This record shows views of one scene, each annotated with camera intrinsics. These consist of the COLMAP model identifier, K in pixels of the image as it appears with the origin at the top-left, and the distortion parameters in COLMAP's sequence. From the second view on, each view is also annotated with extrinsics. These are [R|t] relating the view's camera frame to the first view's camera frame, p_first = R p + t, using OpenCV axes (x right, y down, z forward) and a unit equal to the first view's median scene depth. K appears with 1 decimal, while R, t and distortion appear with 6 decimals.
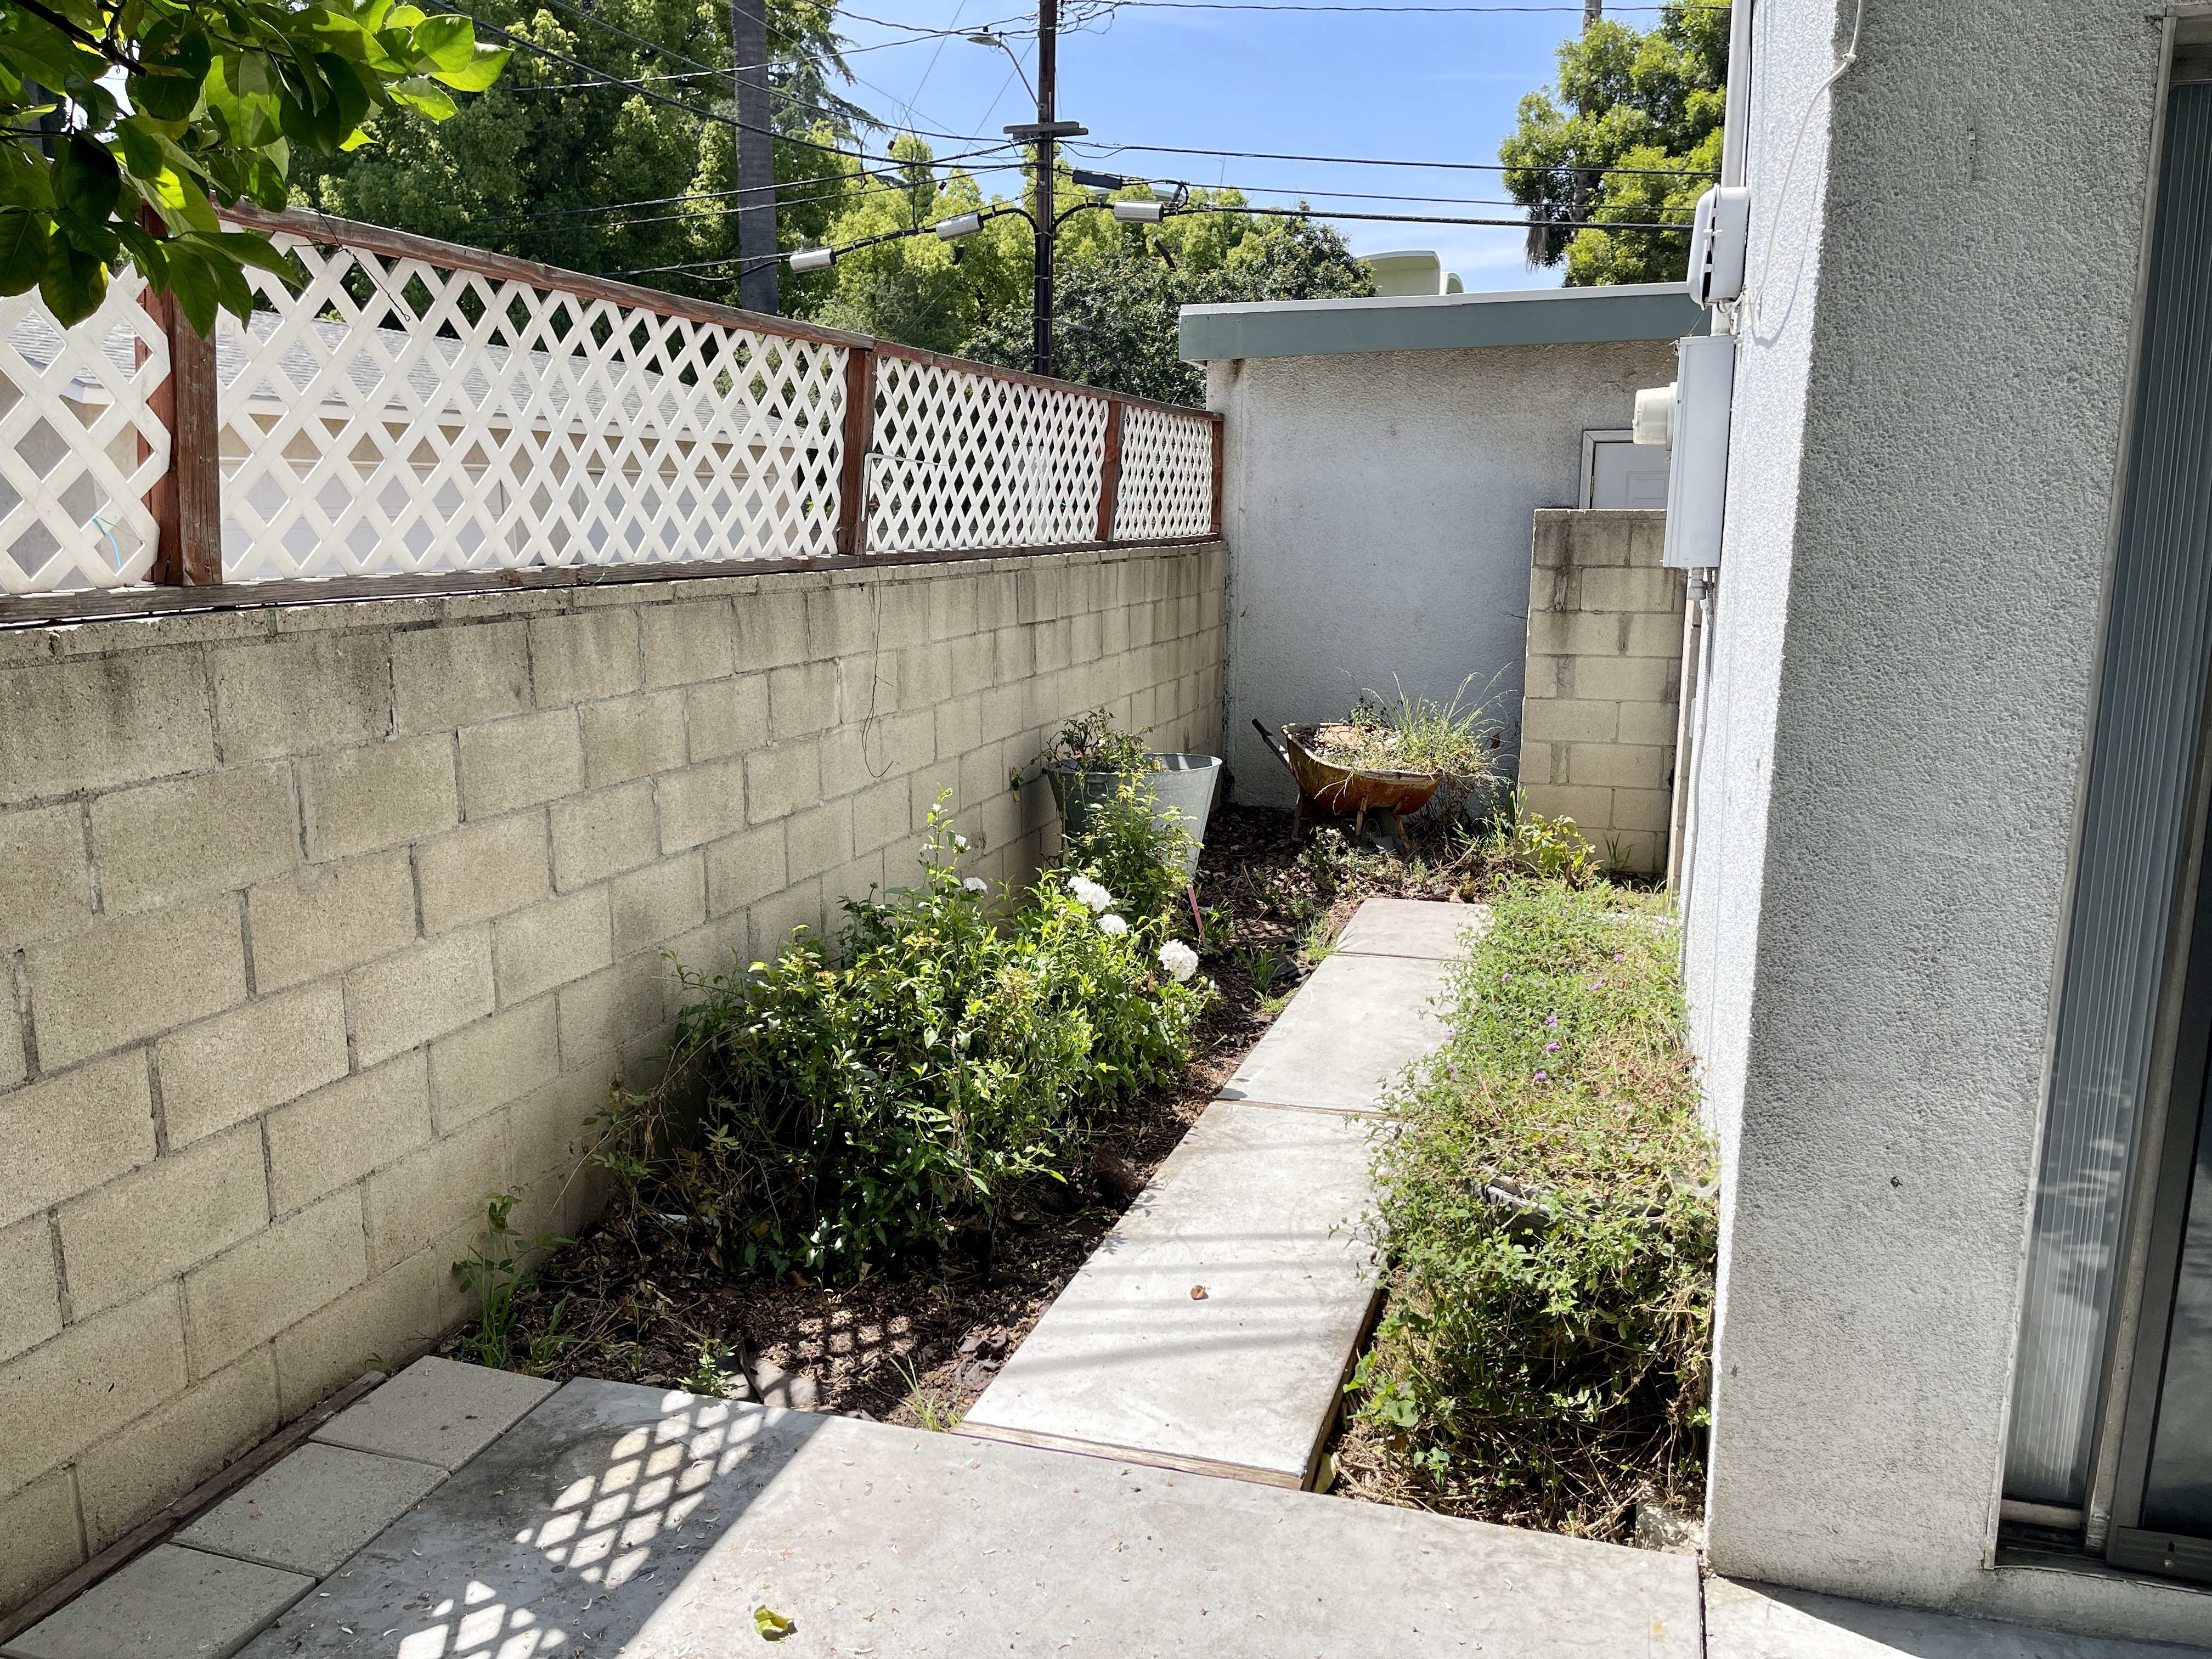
lens RADIAL K [[1667.9, 0, 1097.0], [0, 1667.9, 837.7], [0, 0, 1]] dist [0.069995, -0.093102]
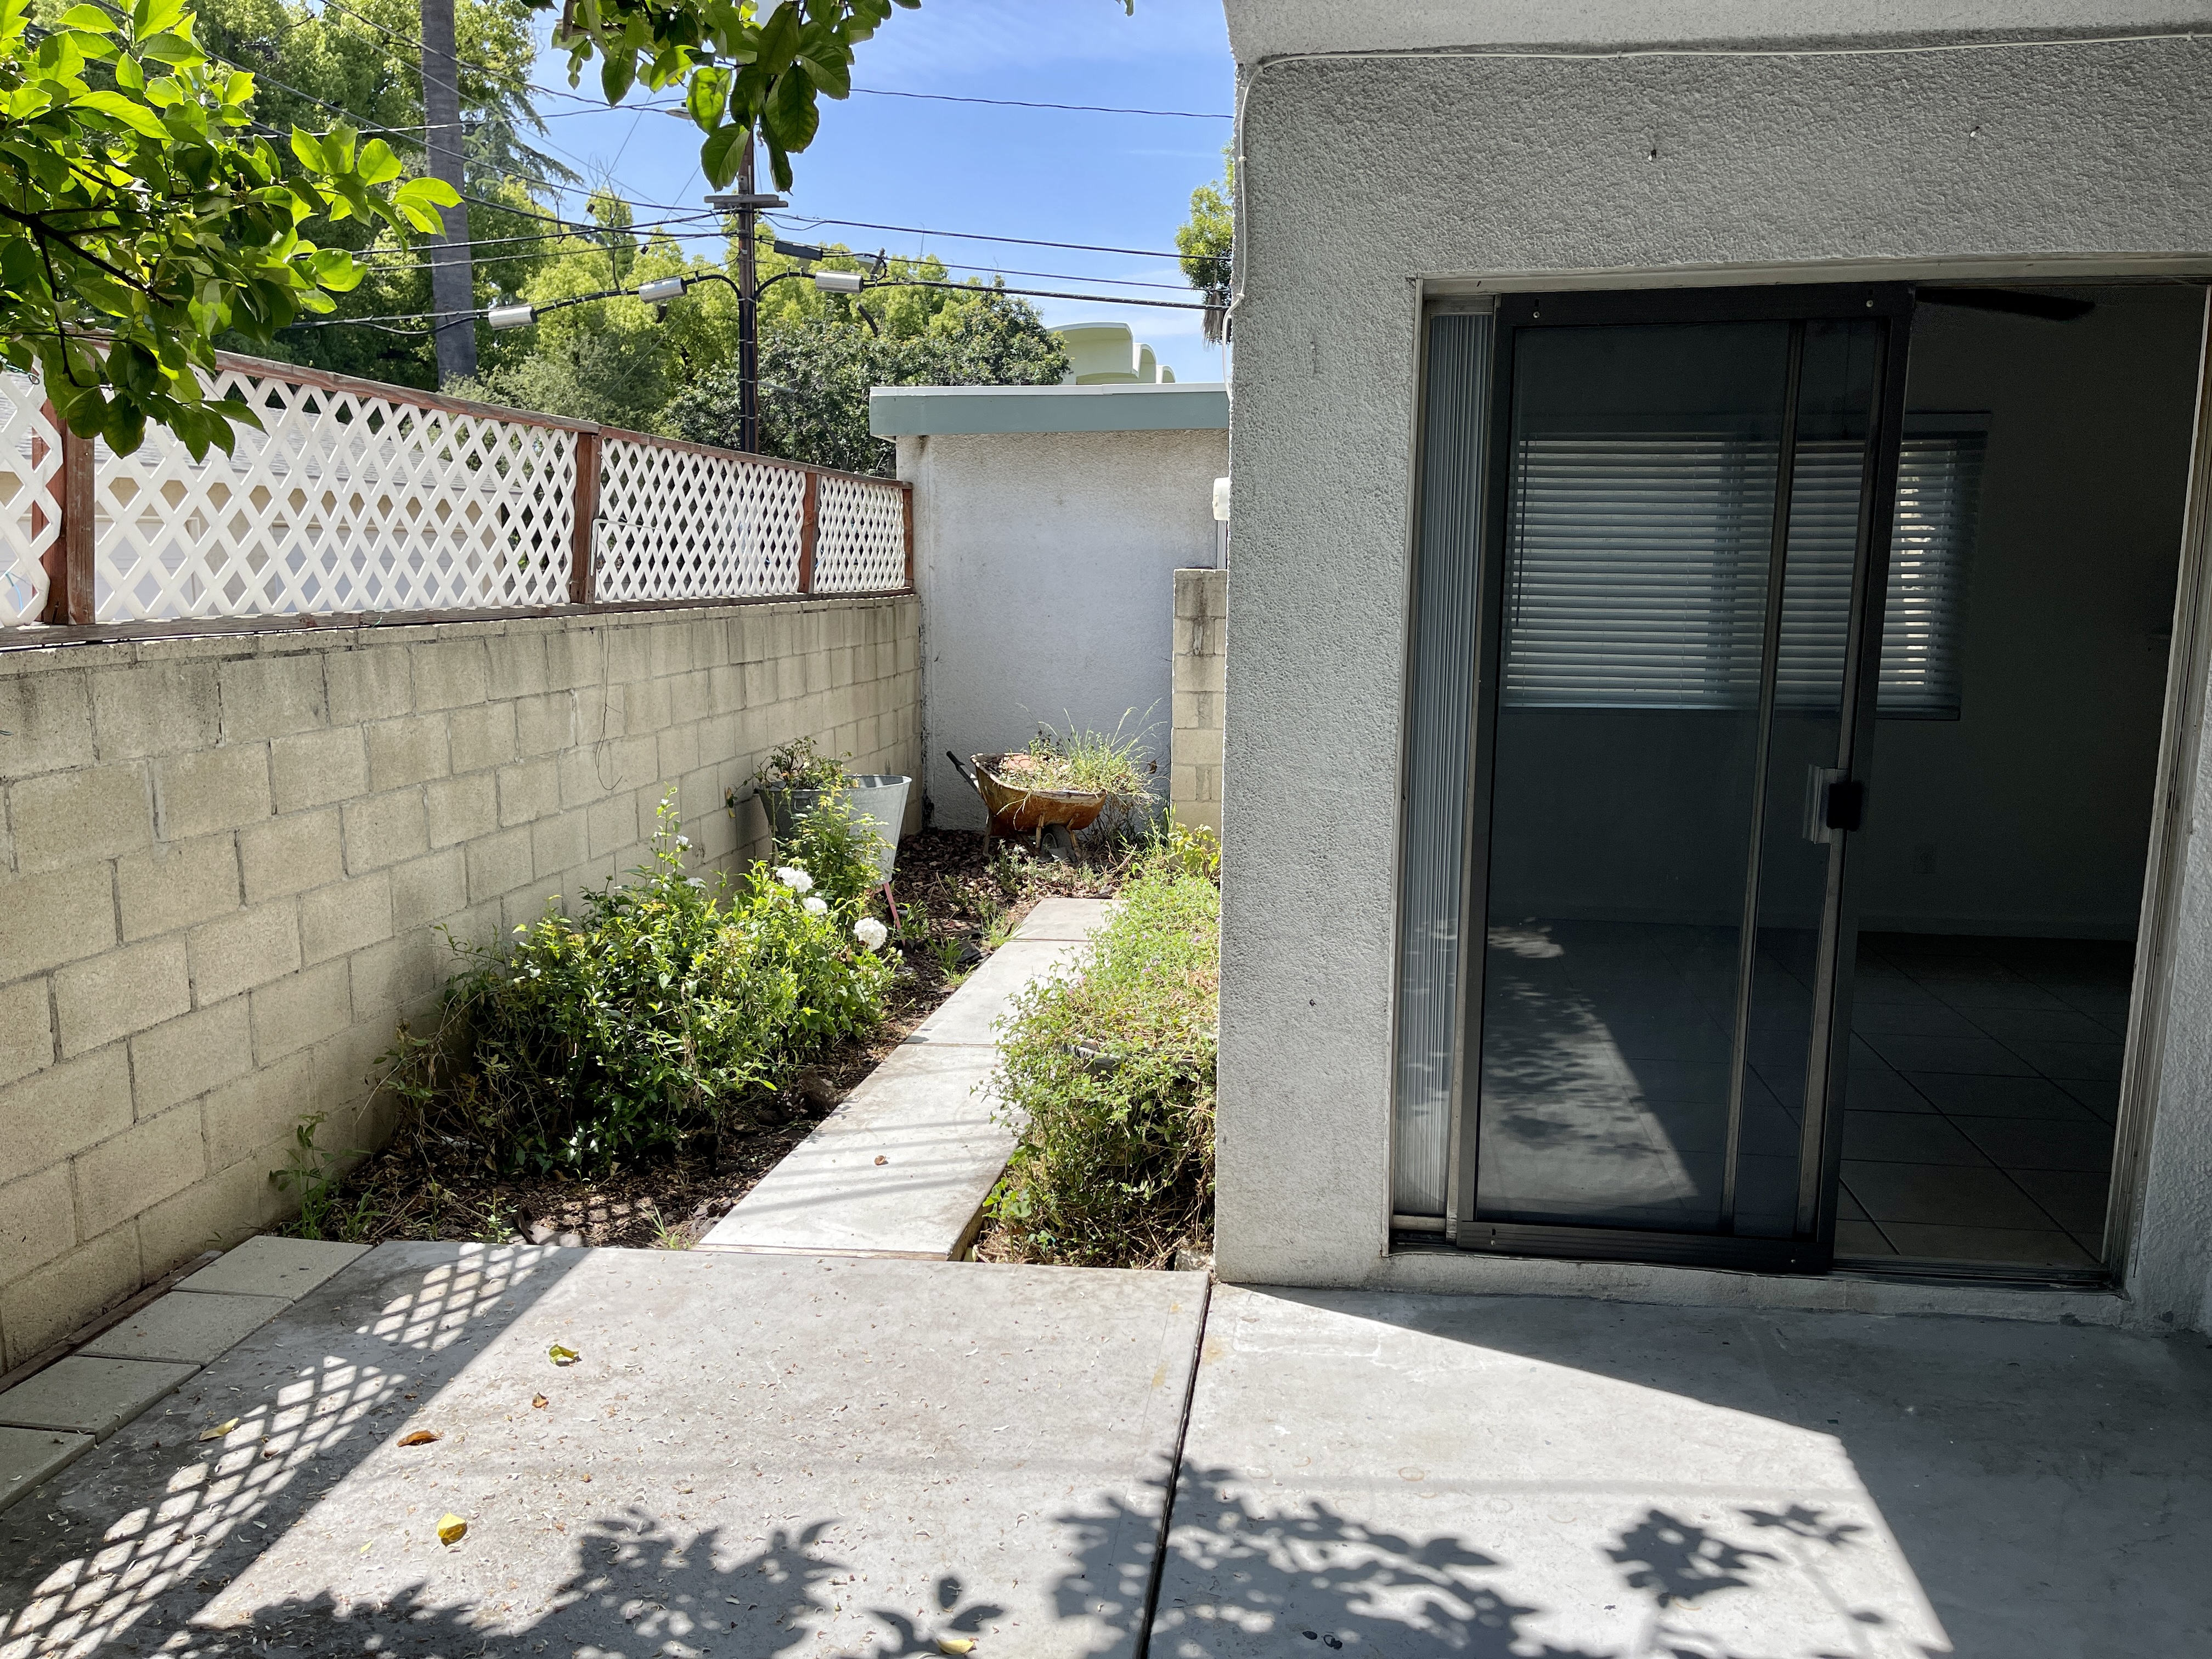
lens RADIAL K [[1667.9, 0, 1114.8], [0, 1667.9, 846.9], [0, 0, 1]] dist [0.069995, -0.093102]
pose [[0.984477, -0.025436, 0.173659, 0.018728], [0.030086, 0.999254, -0.024197, 0.059897], [-0.172914, 0.029046, 0.984509, -0.320910]]
